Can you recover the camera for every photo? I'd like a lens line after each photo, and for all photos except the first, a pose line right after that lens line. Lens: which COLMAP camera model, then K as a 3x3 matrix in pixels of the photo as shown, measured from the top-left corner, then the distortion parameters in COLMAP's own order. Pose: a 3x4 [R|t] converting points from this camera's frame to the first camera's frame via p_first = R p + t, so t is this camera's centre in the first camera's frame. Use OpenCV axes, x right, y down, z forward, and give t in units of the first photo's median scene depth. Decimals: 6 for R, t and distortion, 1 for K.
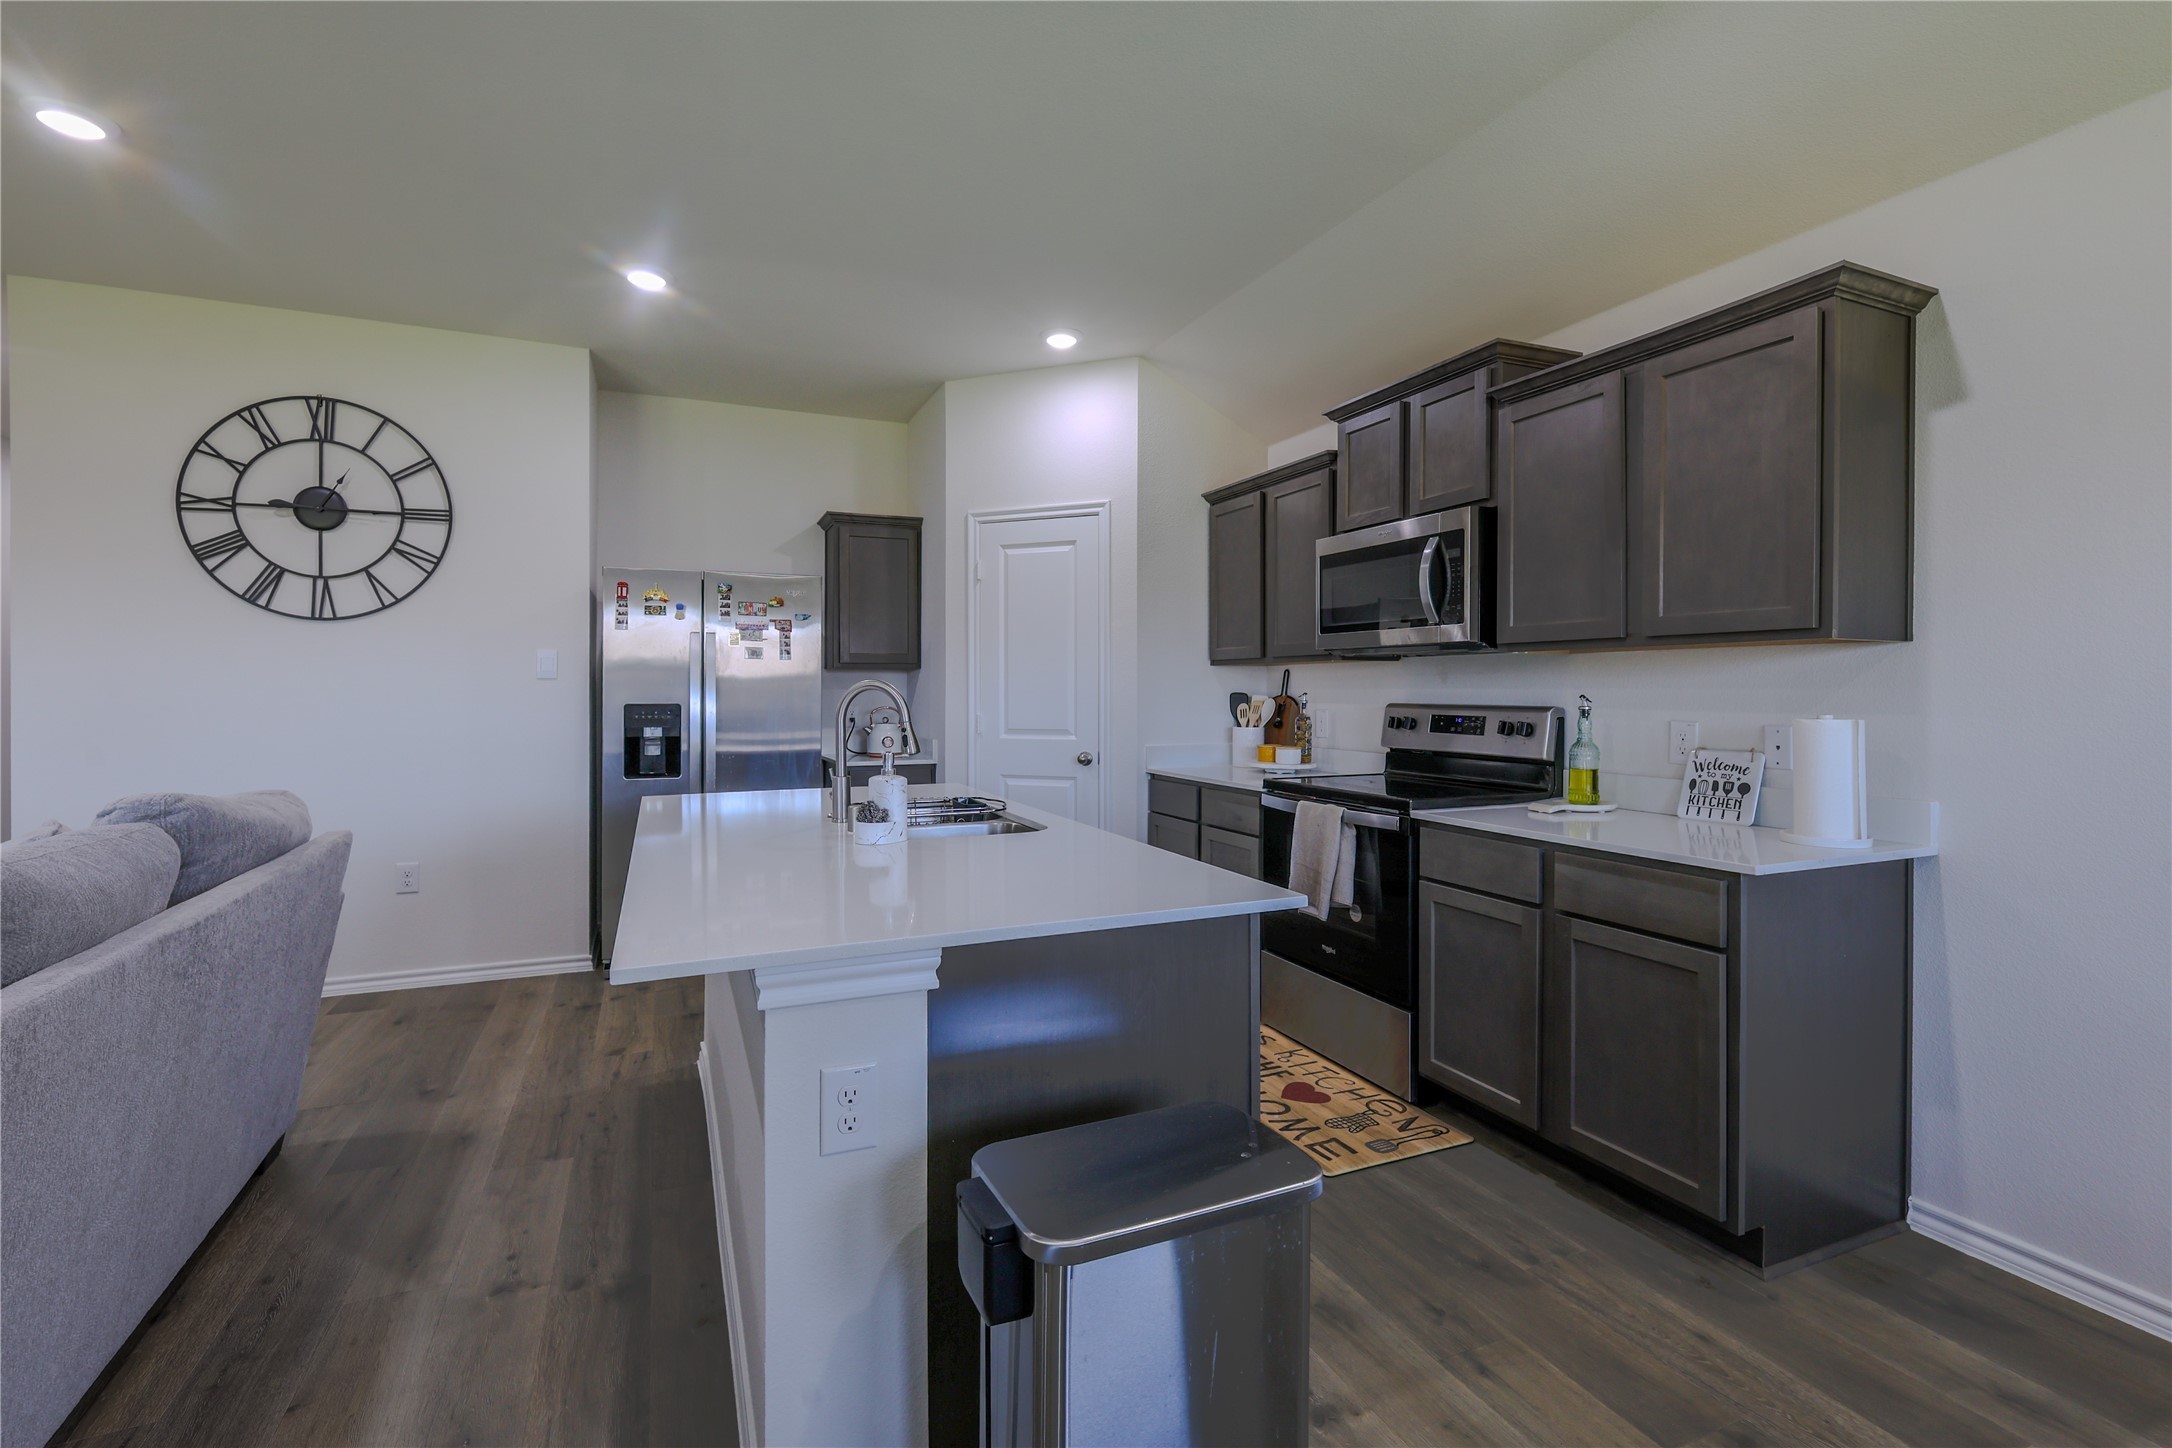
lens RADIAL K [[974.7, 0, 1085.4], [0, 974.7, 689.8], [0, 0, 1]] dist [0.011221, 0.000434]
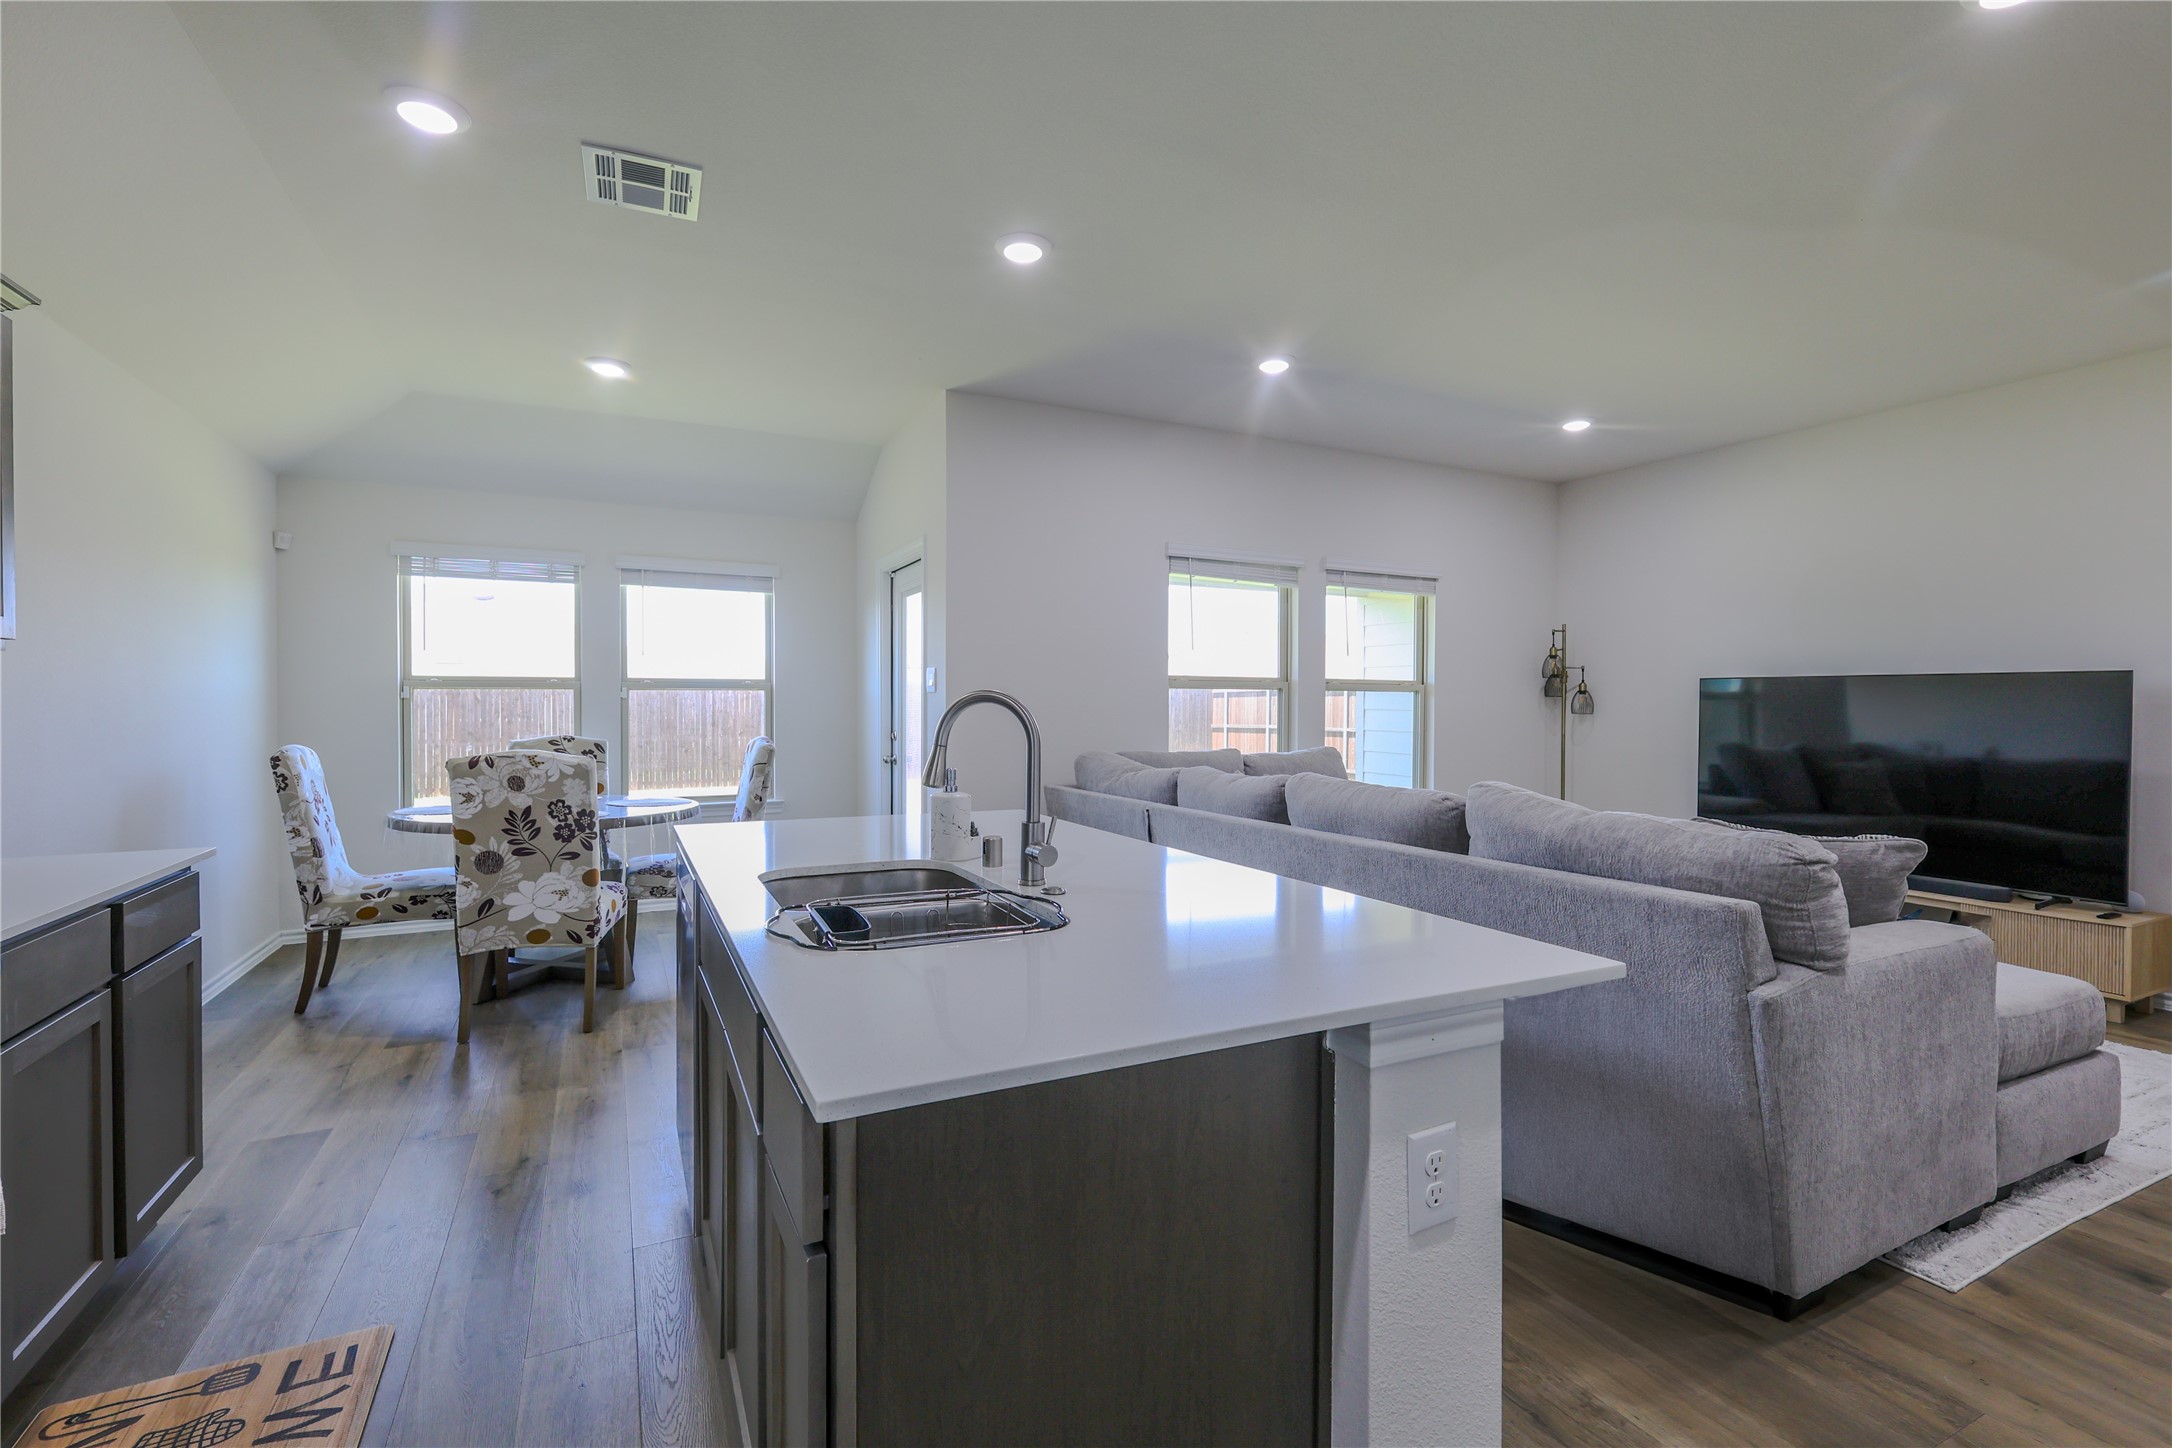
lens RADIAL K [[974.7, 0, 1085.4], [0, 974.7, 689.8], [0, 0, 1]] dist [0.011221, 0.000434]
pose [[-0.998860, -0.003439, -0.047609, -0.165326], [-0.002684, 0.999870, -0.015916, 0.002059], [0.047658, -0.015770, -0.998739, 1.141487]]
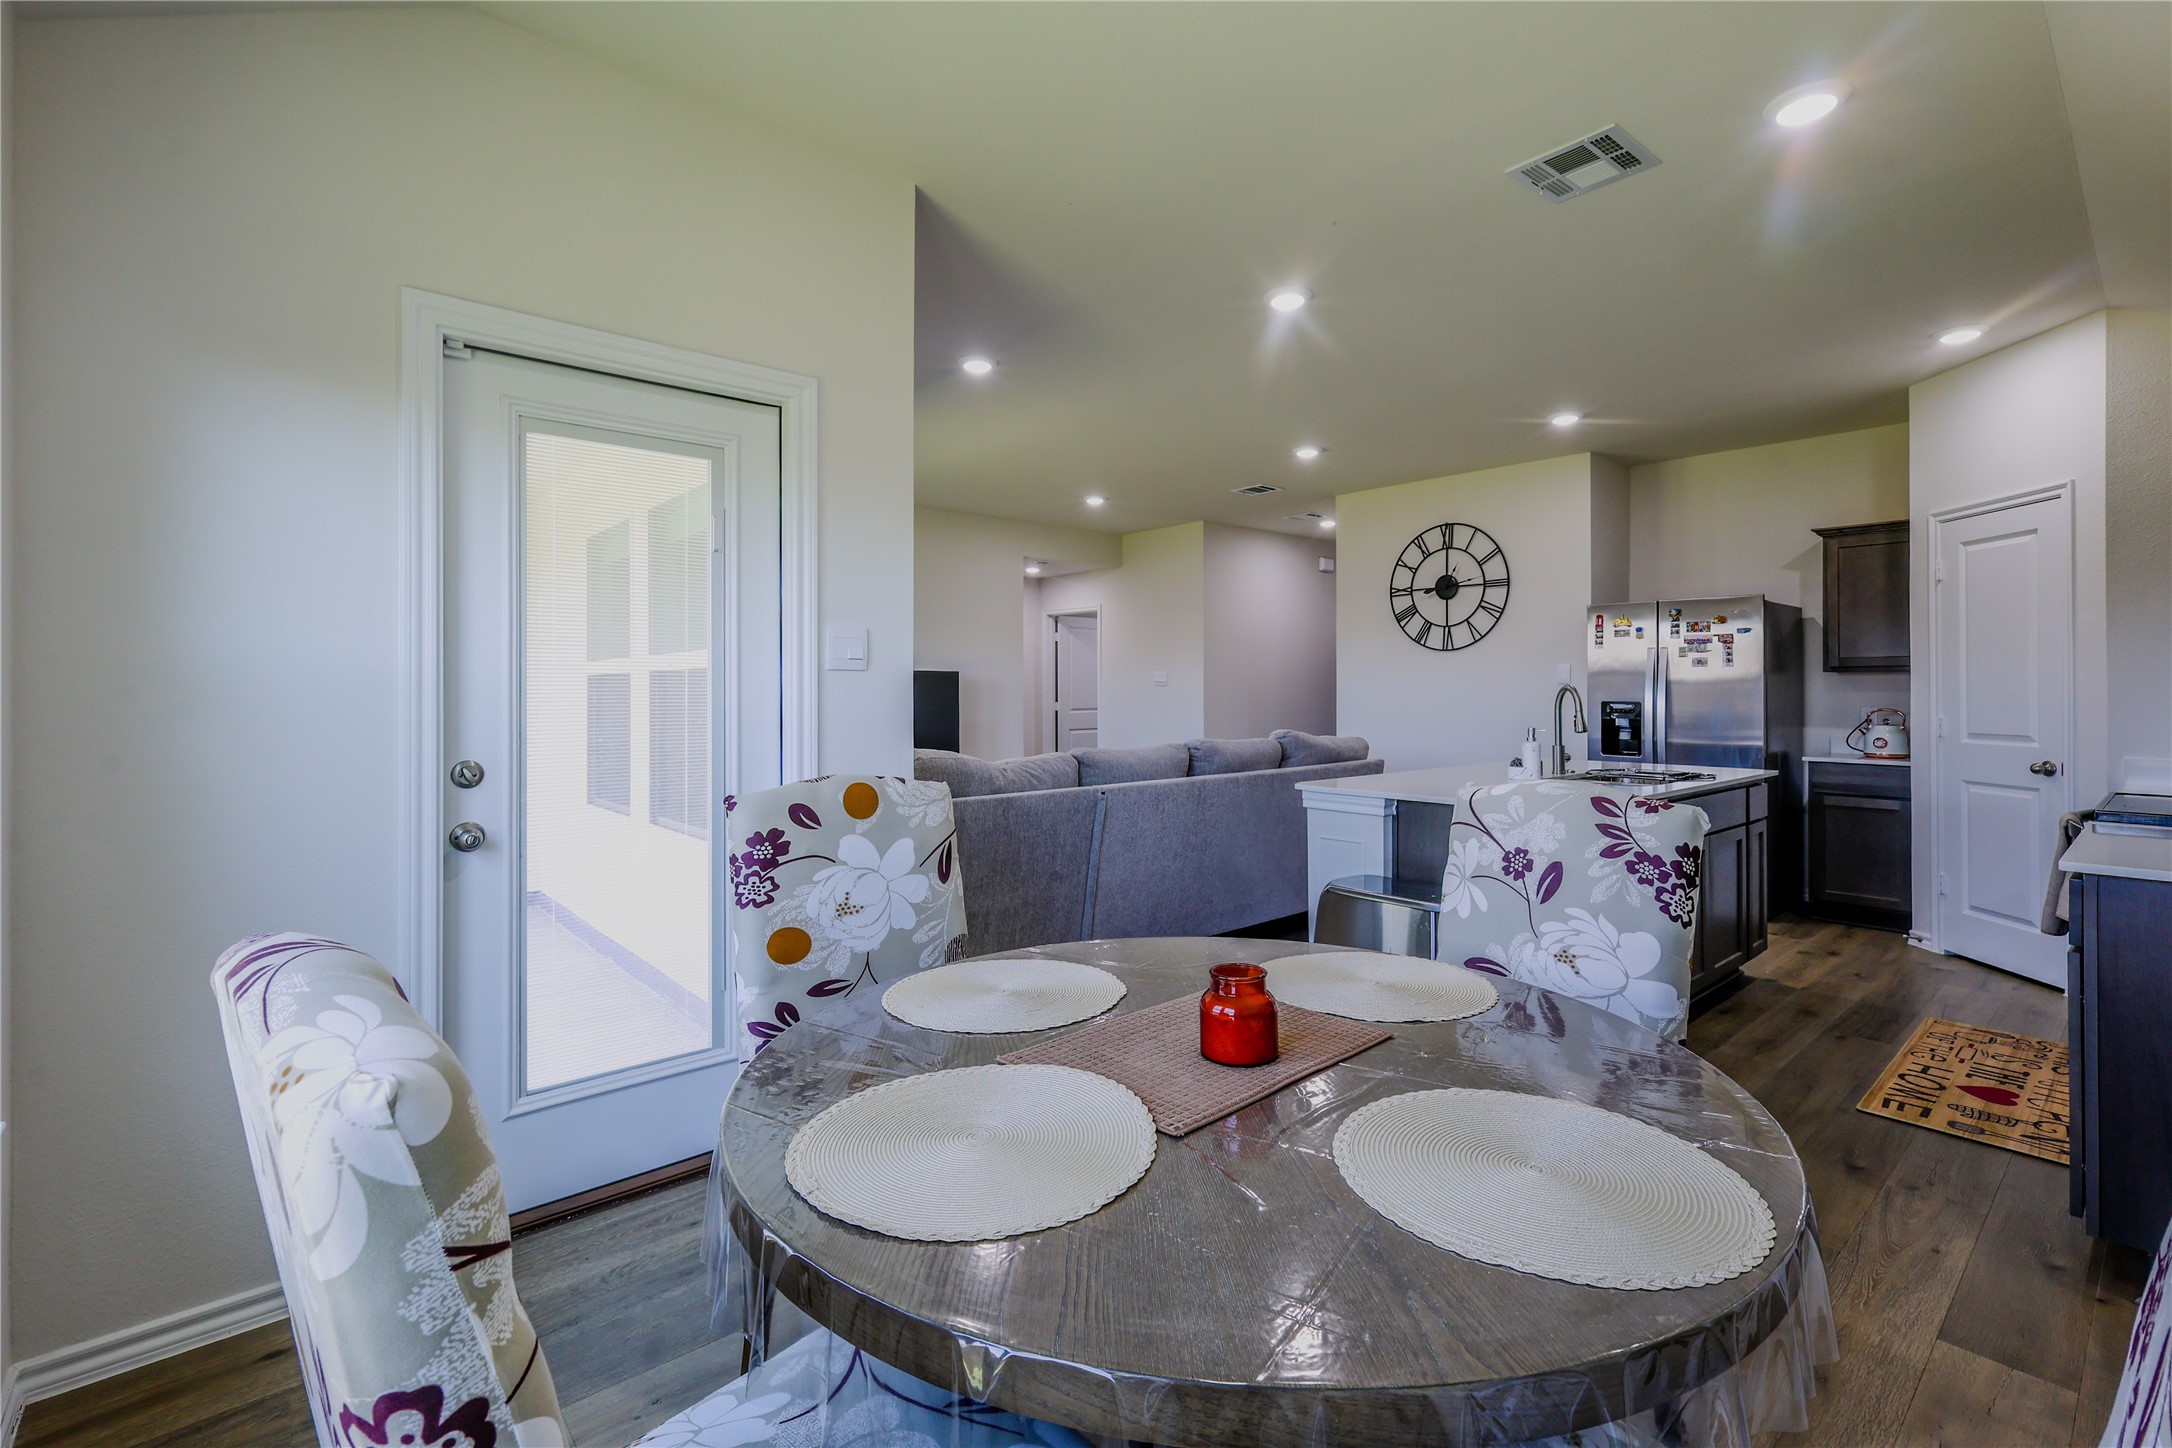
lens RADIAL K [[974.7, 0, 1085.4], [0, 974.7, 689.8], [0, 0, 1]] dist [0.011221, 0.000434]
pose [[0.307790, 0.001632, -0.951453, 0.677847], [-0.003206, 0.999995, 0.000678, -0.000306], [0.951449, 0.002842, 0.307793, -0.149508]]
